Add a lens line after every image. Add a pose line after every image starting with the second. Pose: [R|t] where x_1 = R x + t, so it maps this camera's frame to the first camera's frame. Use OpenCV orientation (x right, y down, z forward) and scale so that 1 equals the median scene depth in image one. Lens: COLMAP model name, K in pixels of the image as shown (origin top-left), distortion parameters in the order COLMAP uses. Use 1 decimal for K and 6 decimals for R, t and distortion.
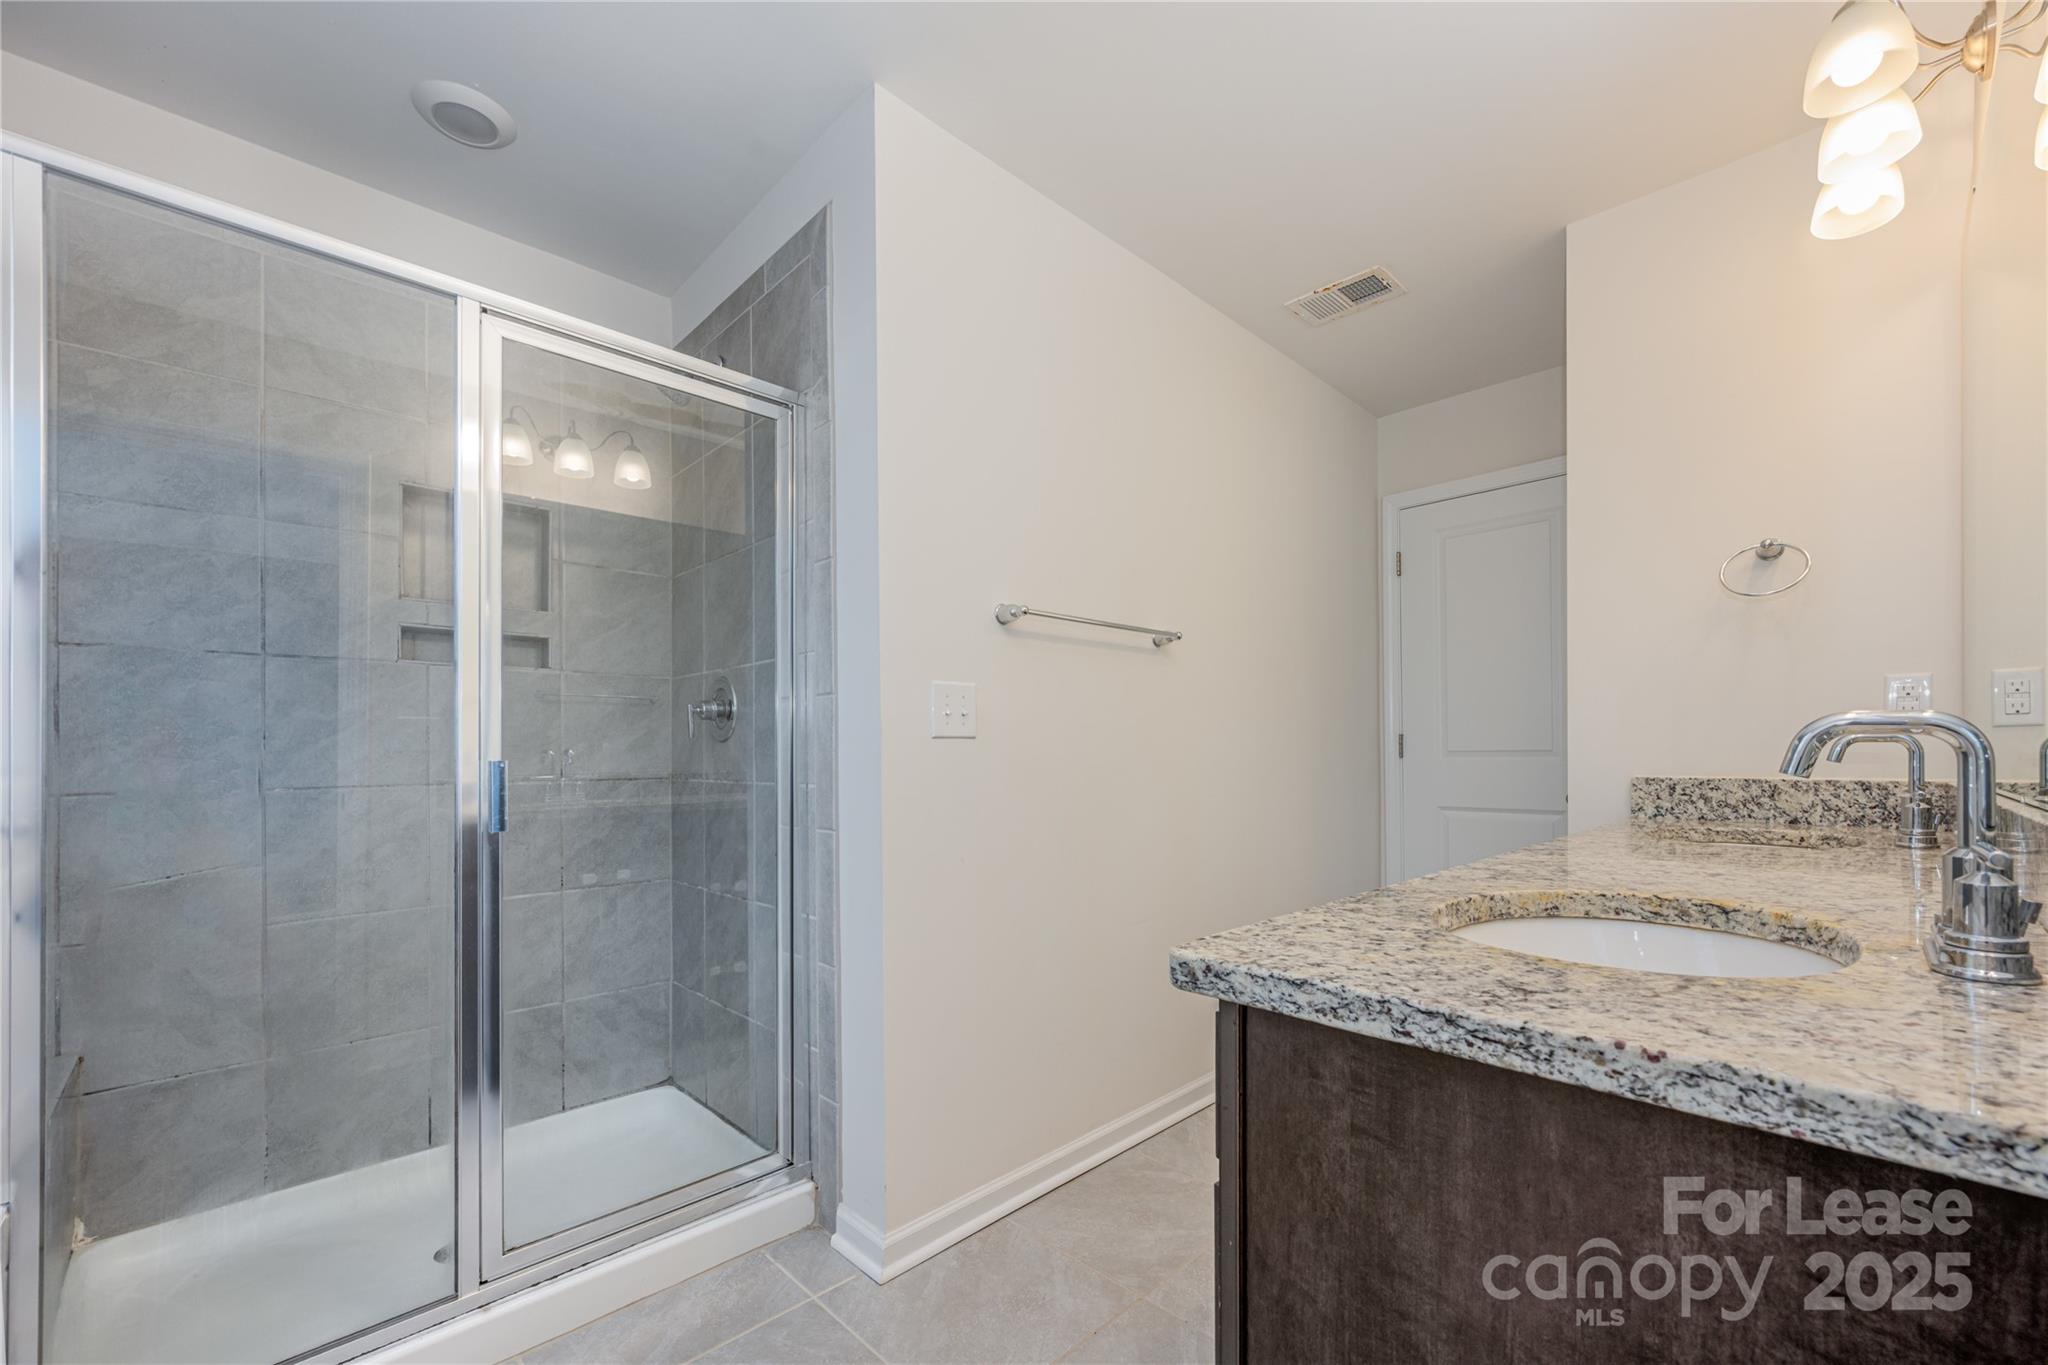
lens RADIAL K [[829.2, 0, 1023.2], [0, 829.2, 751.3], [0, 0, 1]] dist [-0.000470, -0.000063]
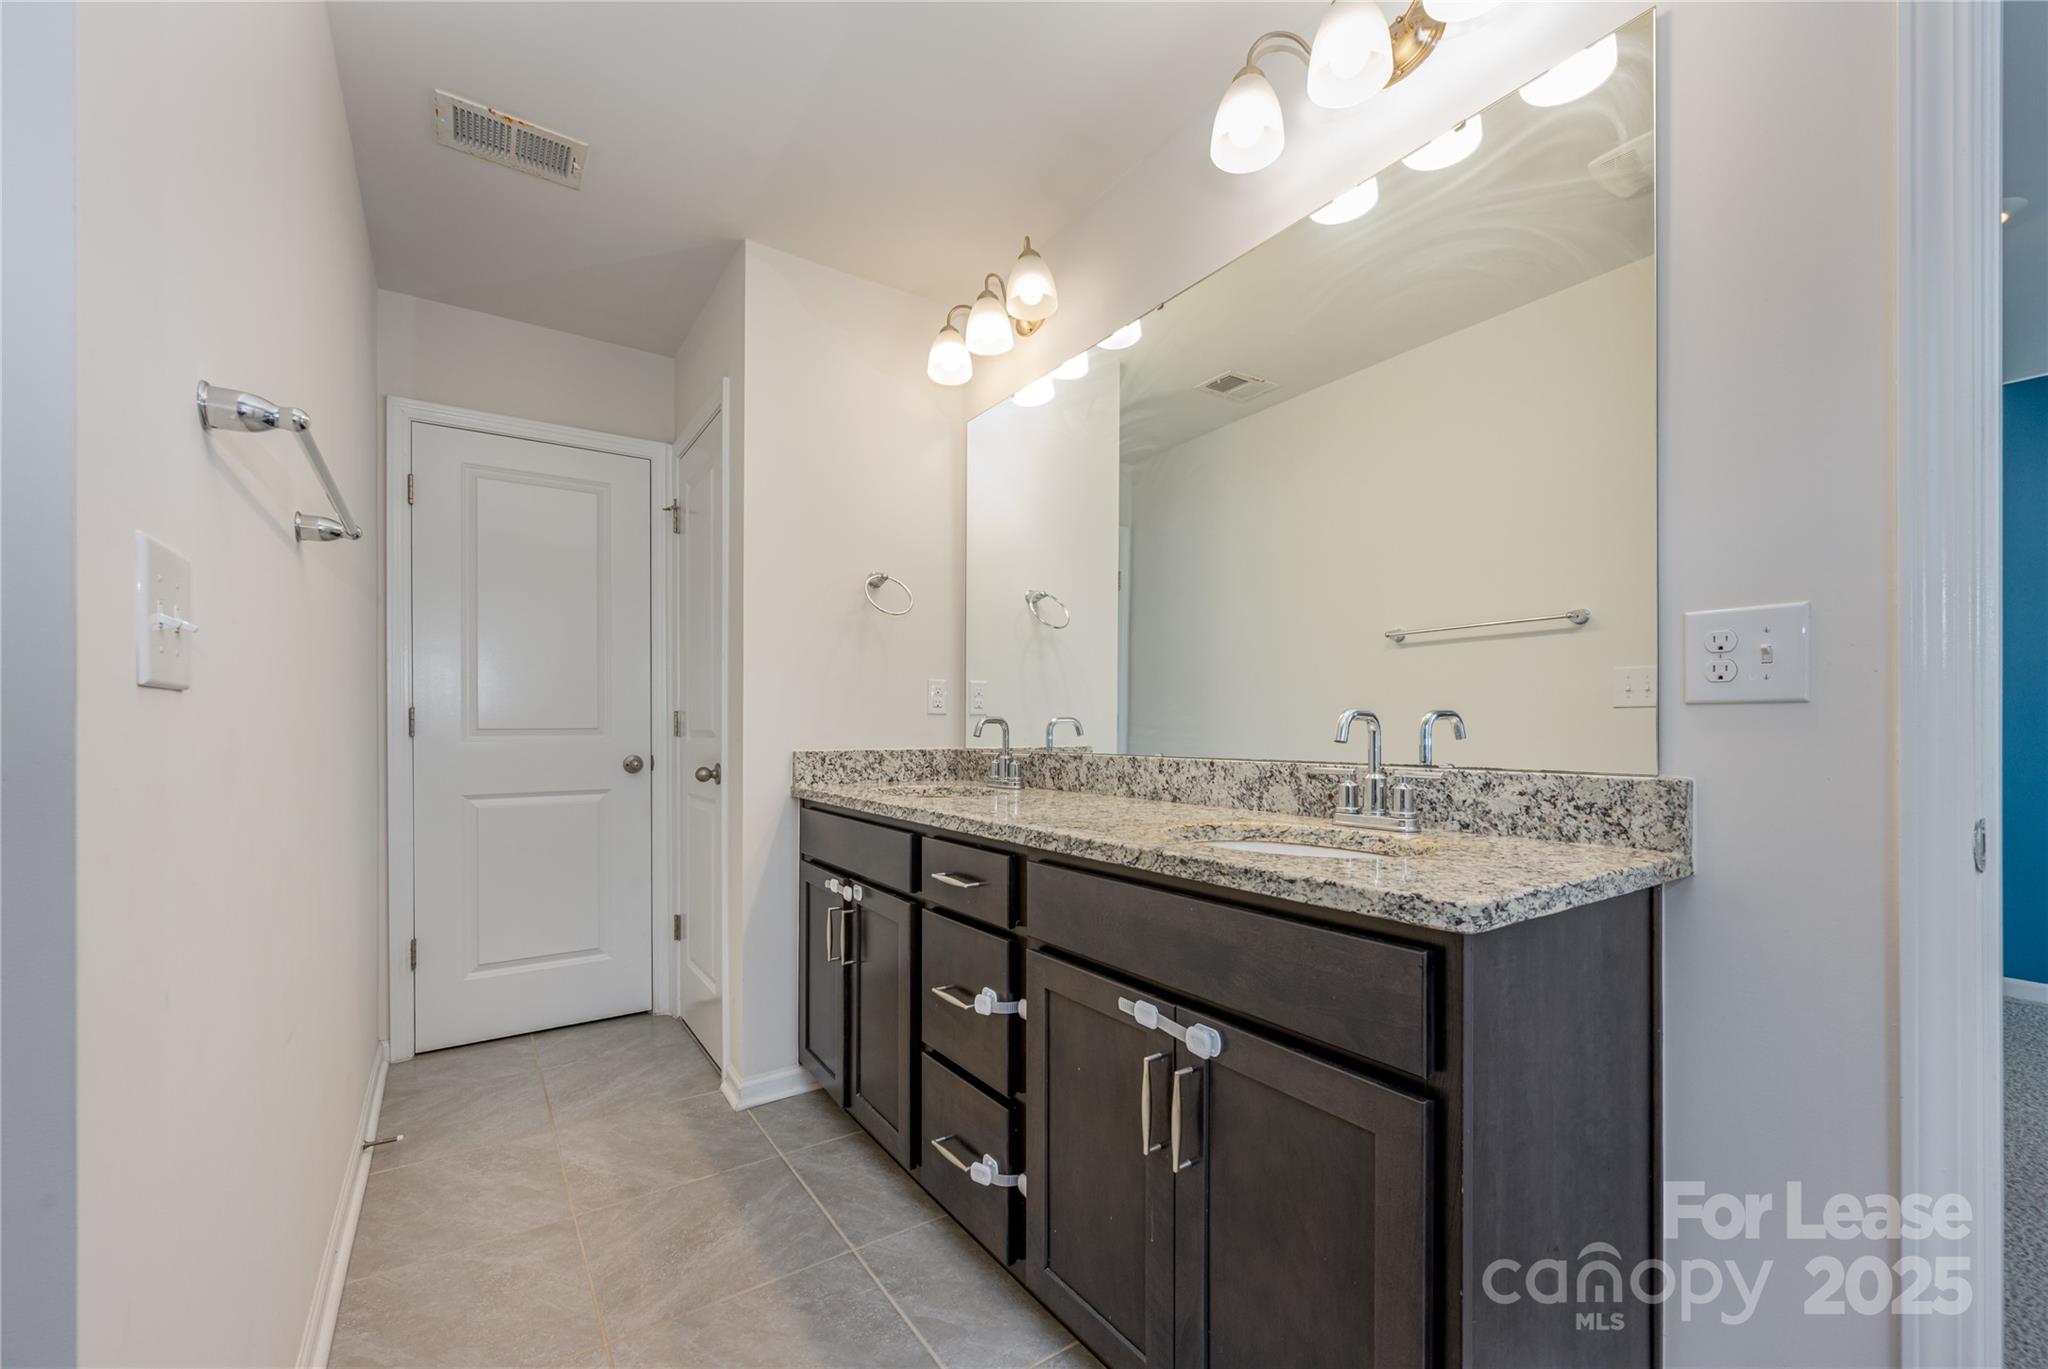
lens RADIAL K [[833.3, 0, 1022.7], [0, 833.3, 730.5], [0, 0, 1]] dist [-0.000277, -0.000041]
pose [[0.177339, 0.001927, 0.984148, -0.420972], [-0.002004, 0.999997, -0.001597, 0.003779], [-0.984148, -0.001689, 0.177342, 0.562742]]
